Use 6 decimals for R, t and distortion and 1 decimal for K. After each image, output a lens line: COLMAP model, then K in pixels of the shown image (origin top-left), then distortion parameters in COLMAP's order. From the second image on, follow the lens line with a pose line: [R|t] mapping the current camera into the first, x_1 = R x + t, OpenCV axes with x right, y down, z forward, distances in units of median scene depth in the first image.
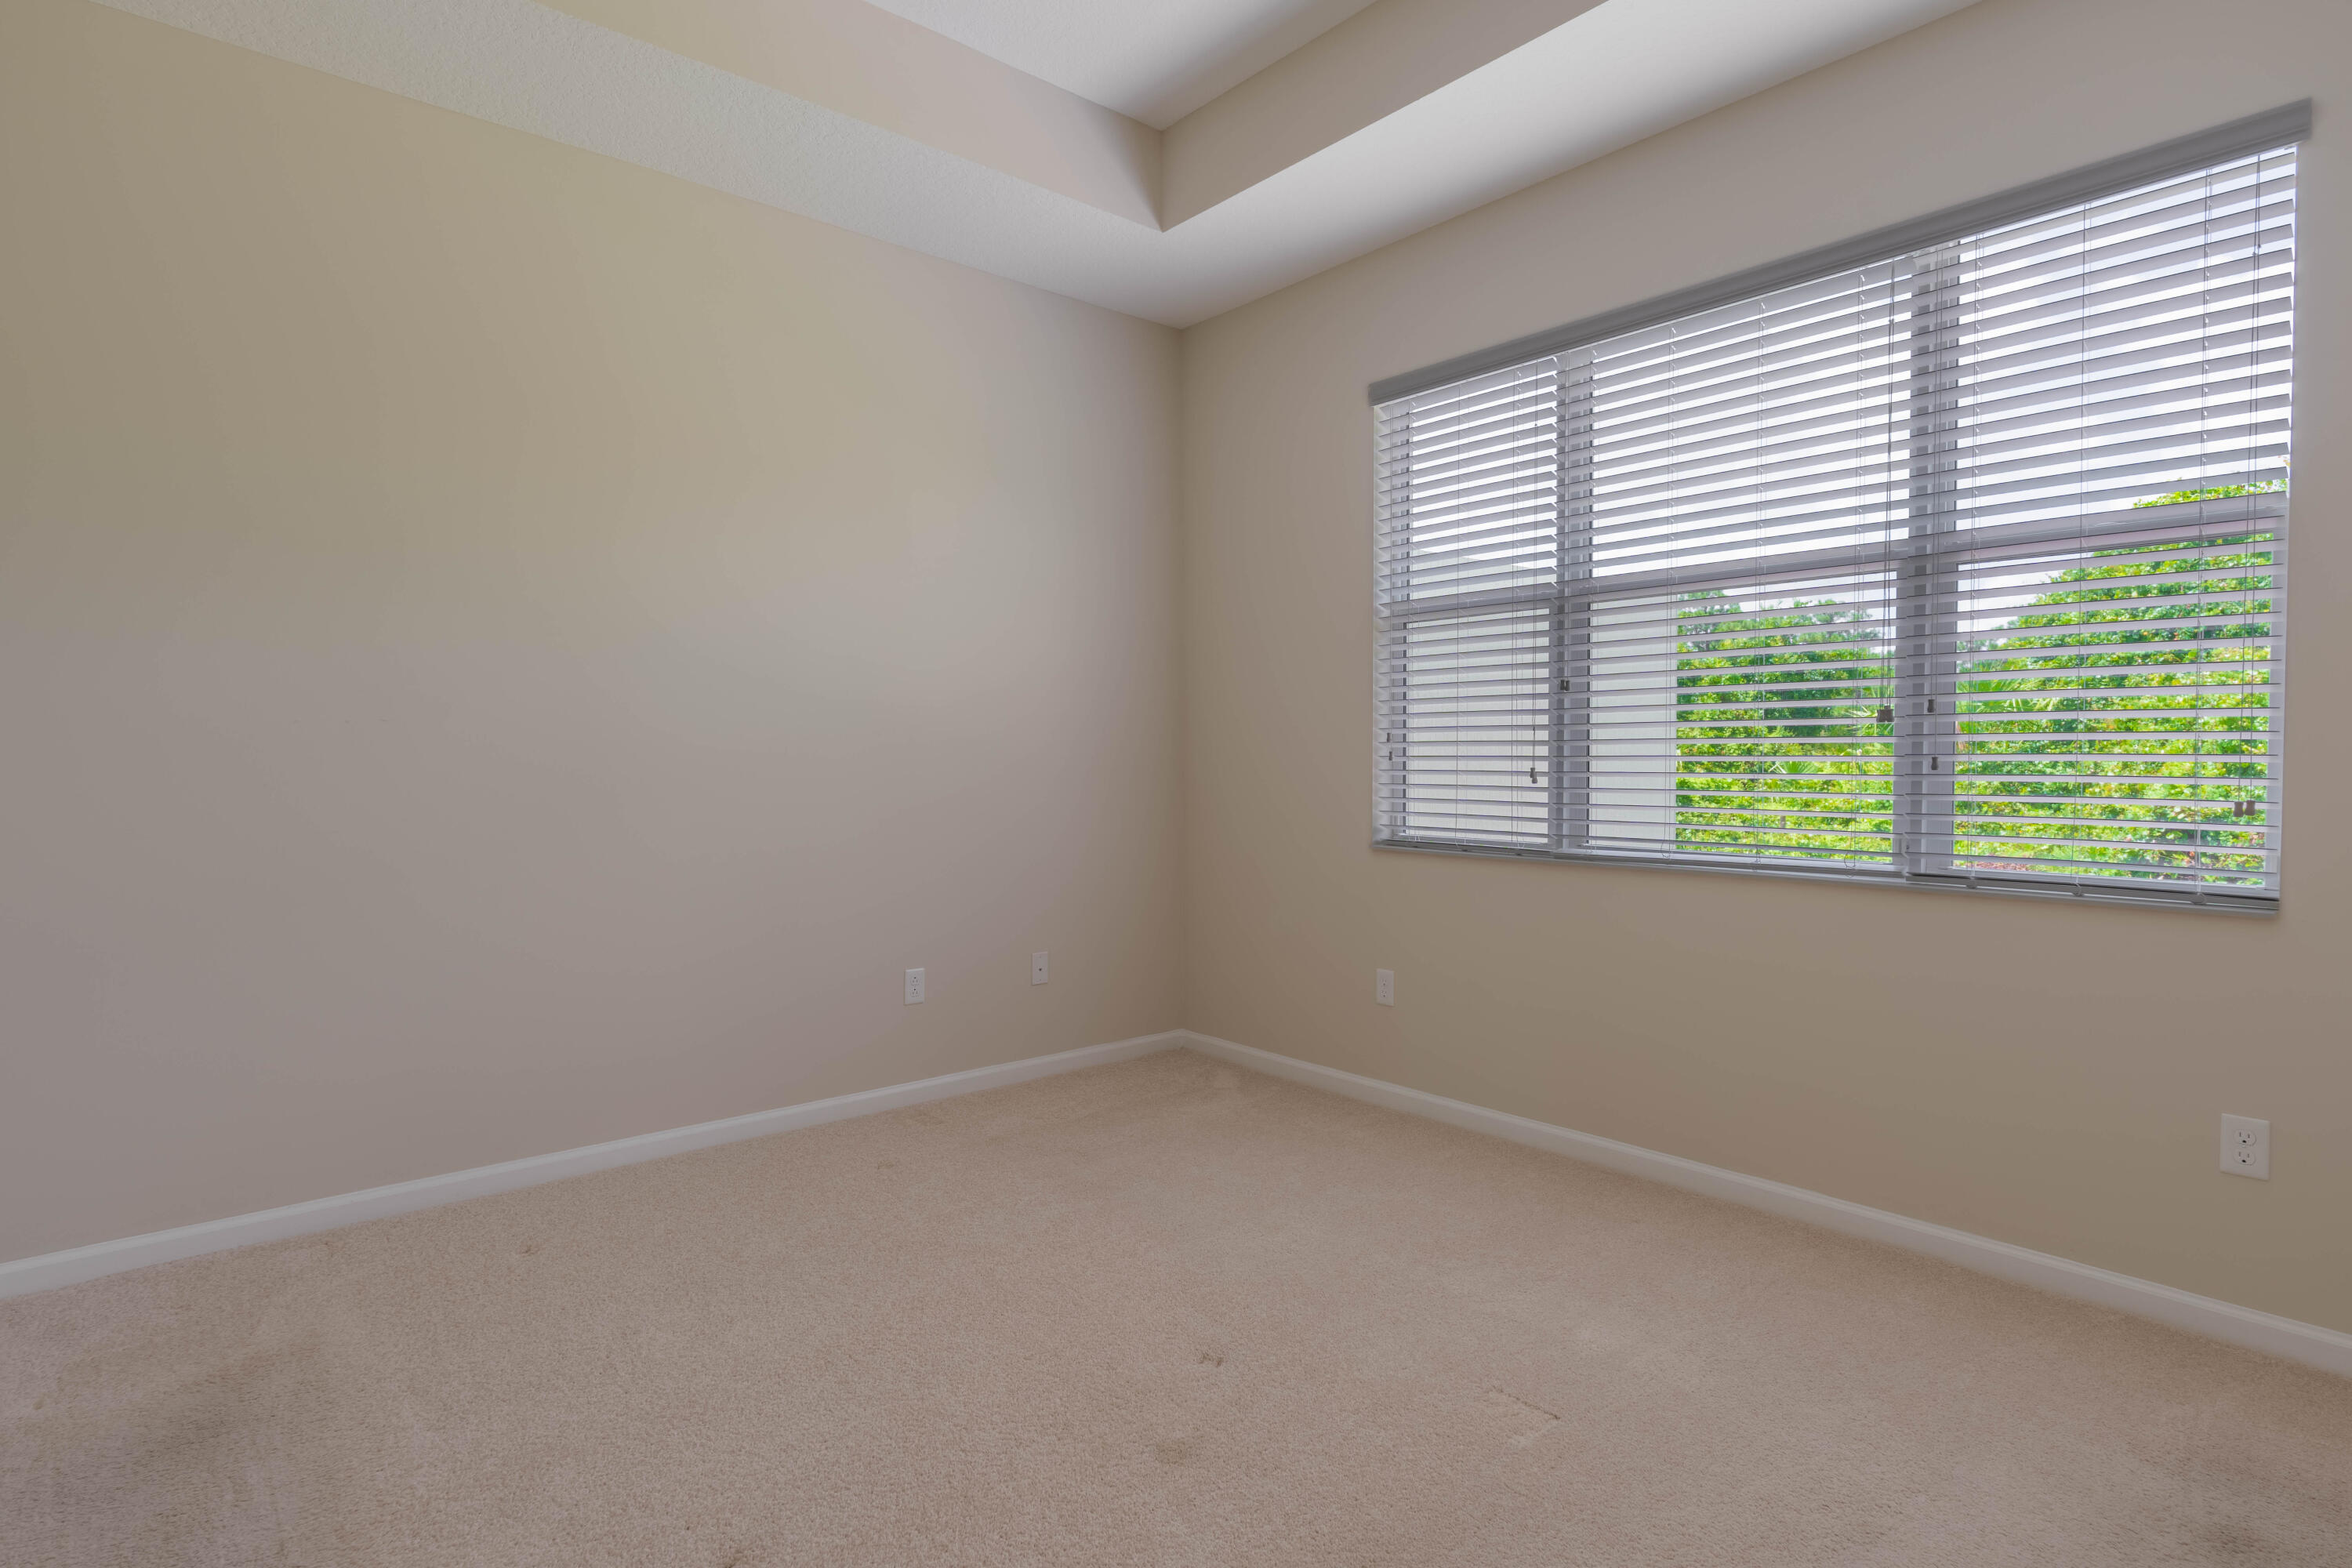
lens RADIAL K [[1193.4, 0, 1175.8], [0, 1193.4, 780.0], [0, 0, 1]] dist [-0.001685, -0.000845]
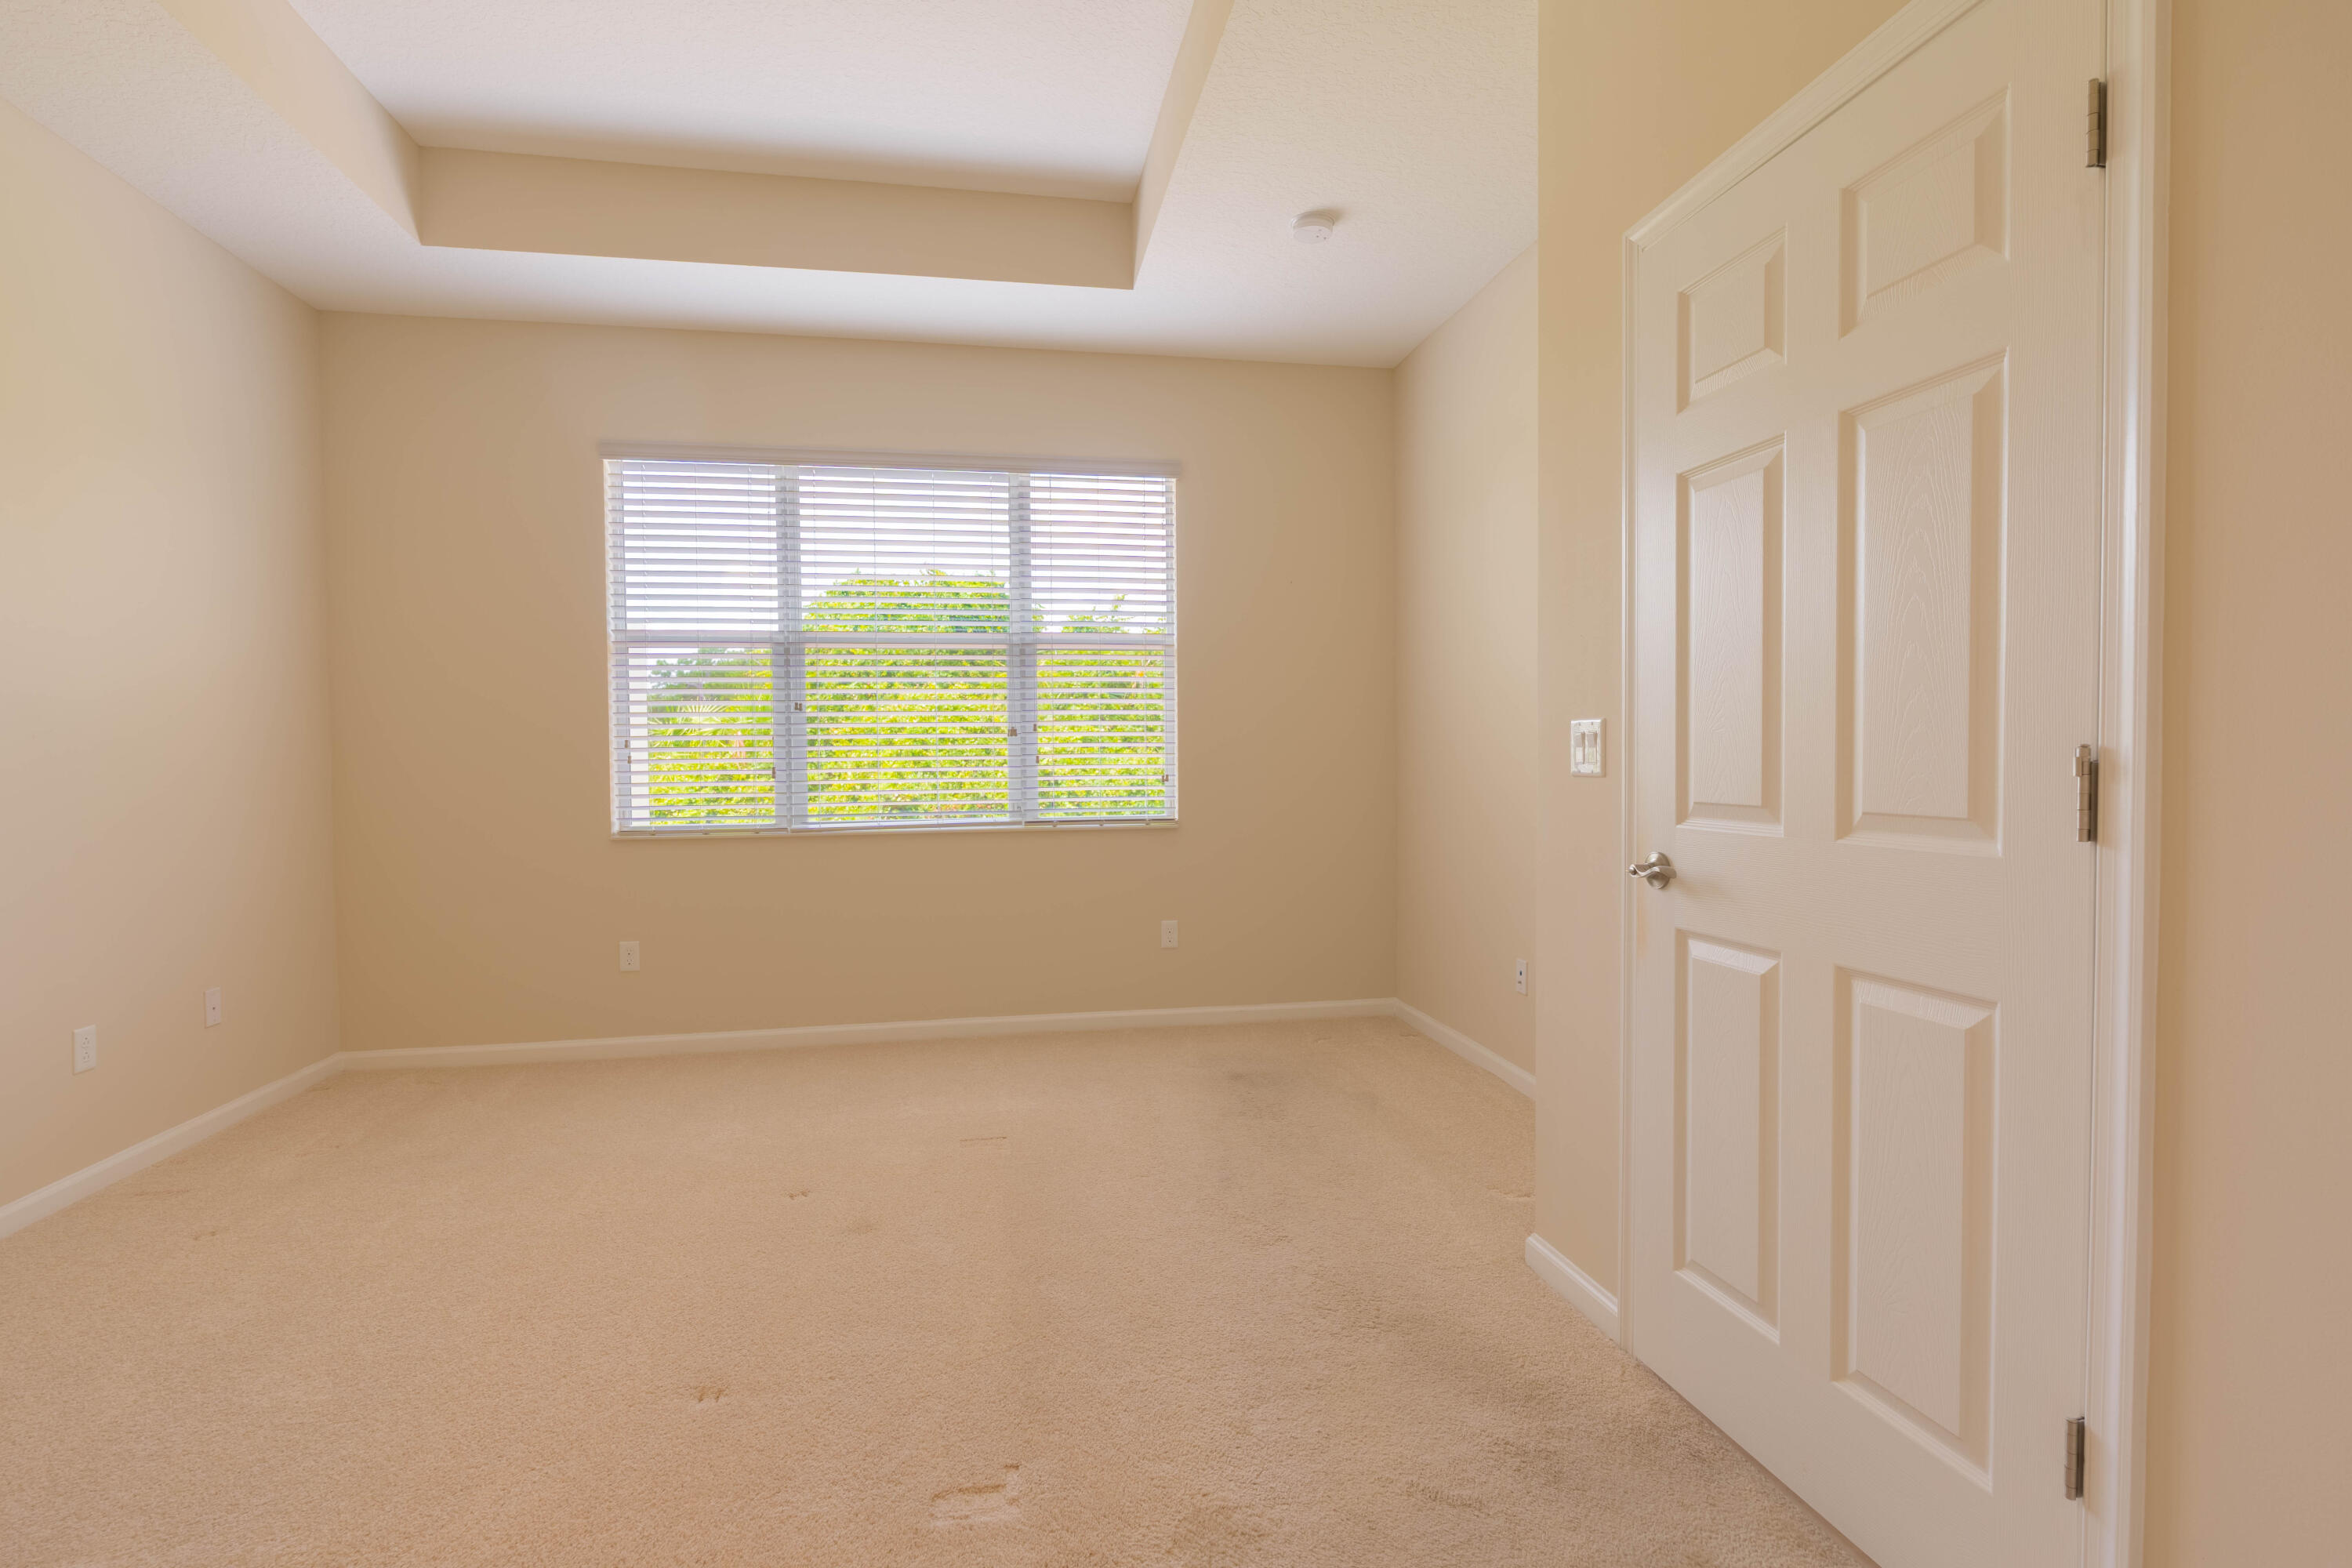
lens RADIAL K [[1097.8, 0, 1159.8], [0, 1097.8, 784.5], [0, 0, 1]] dist [-0.004359, -0.000066]
pose [[0.516509, -0.027594, 0.855837, -0.471391], [0.028920, 0.999473, 0.014771, 0.002975], [-0.855793, 0.017122, 0.517034, -0.012821]]
